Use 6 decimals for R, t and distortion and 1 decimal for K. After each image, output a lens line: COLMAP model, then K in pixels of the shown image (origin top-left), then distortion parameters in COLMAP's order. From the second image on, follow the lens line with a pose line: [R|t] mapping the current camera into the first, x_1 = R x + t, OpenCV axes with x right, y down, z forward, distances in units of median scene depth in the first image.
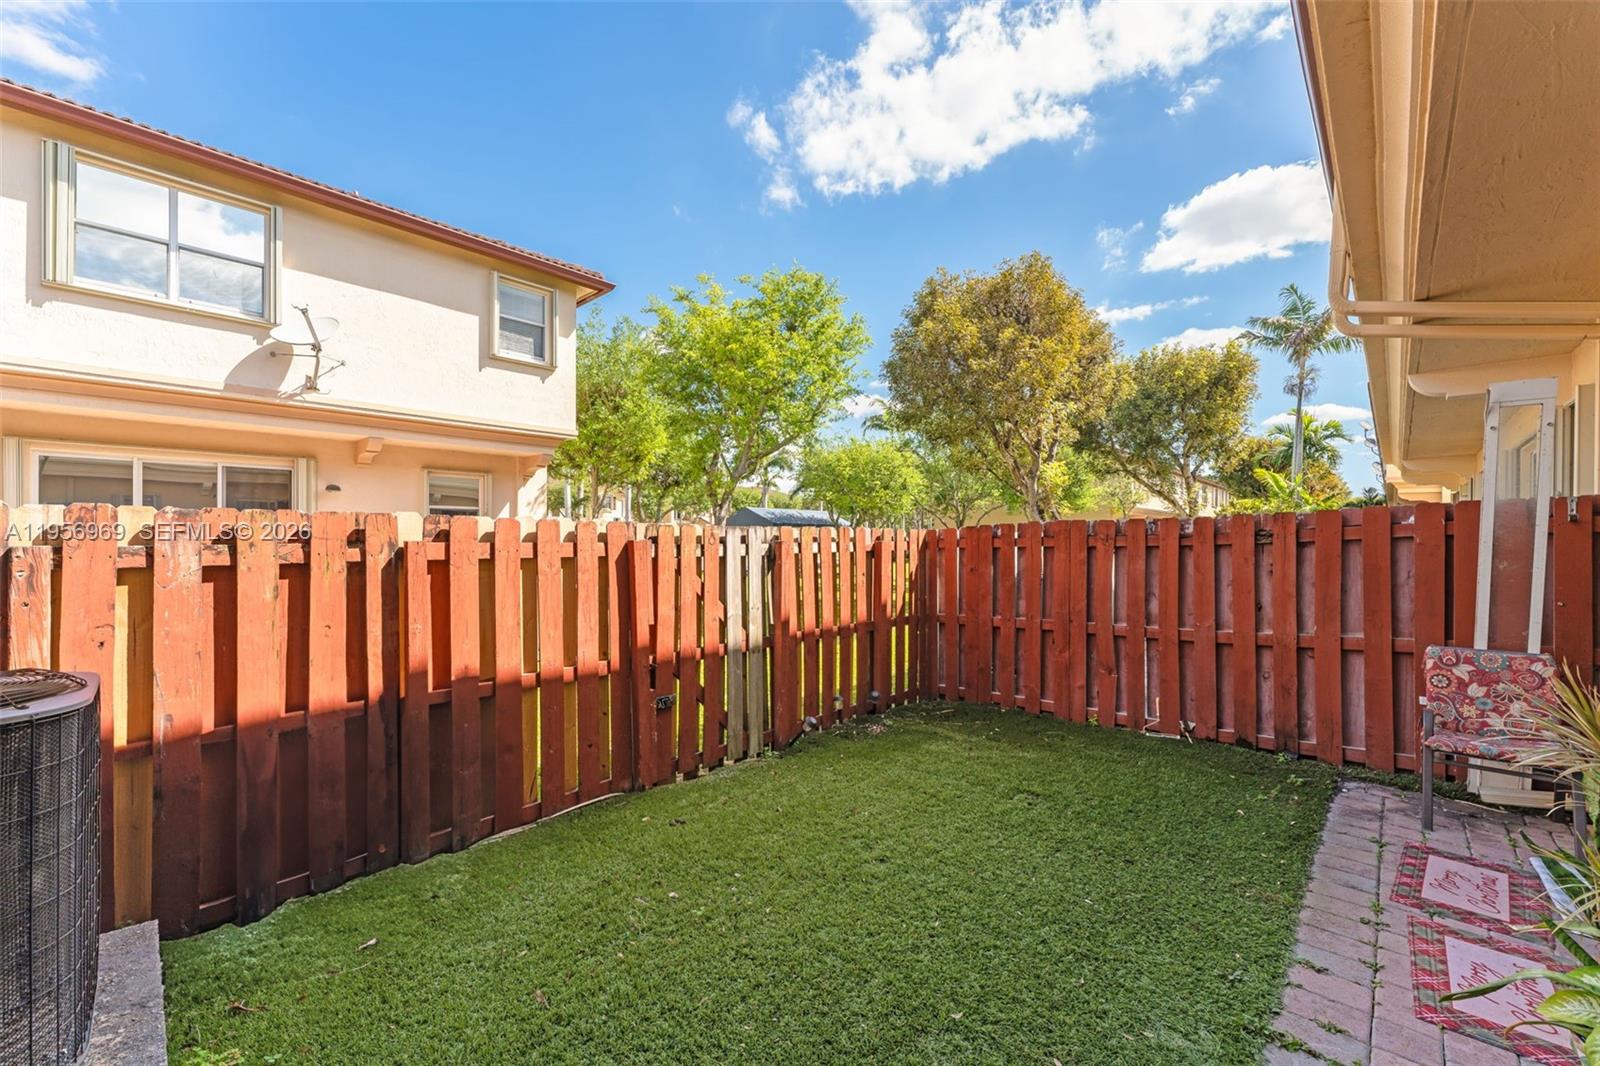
lens RADIAL K [[654.9, 0, 804.1], [0, 654.9, 534.2], [0, 0, 1]] dist [0.000325, 0.000262]
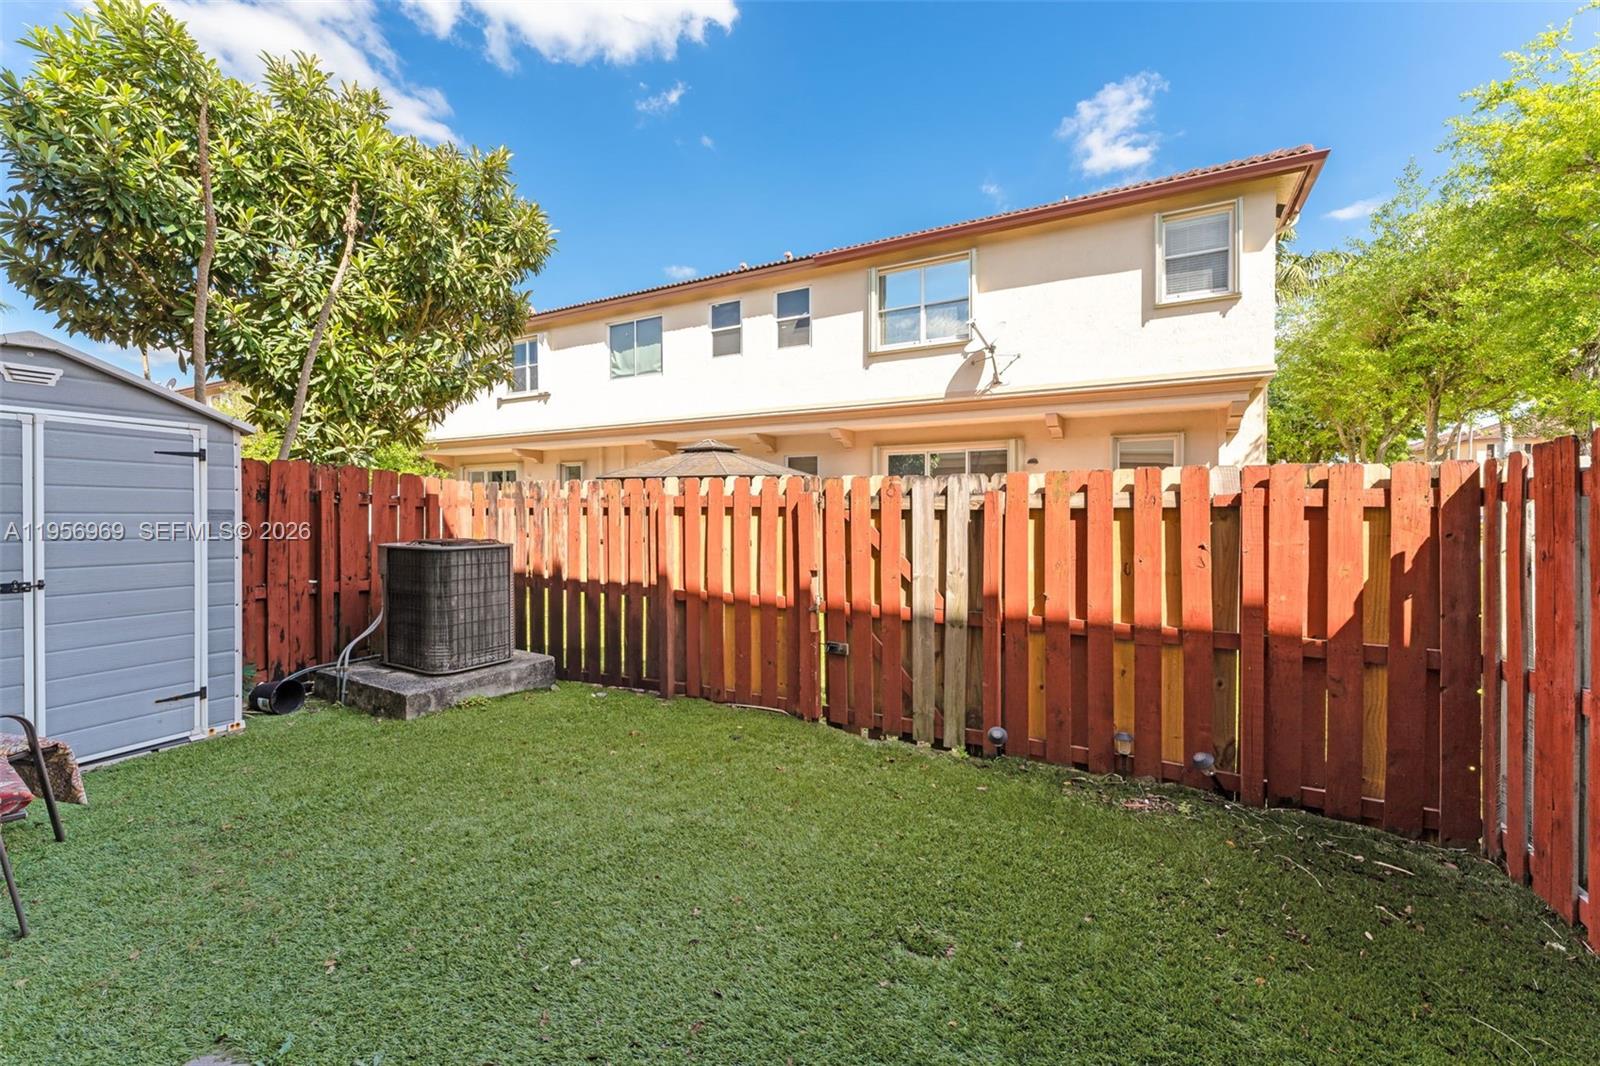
lens RADIAL K [[654.9, 0, 803.1], [0, 654.9, 523.6], [0, 0, 1]] dist [0.000325, 0.000262]
pose [[0.219093, 0.018744, -0.975524, 0.379208], [0.002943, 0.999798, 0.019871, 0.018942], [0.975700, -0.007224, 0.218993, 0.352284]]
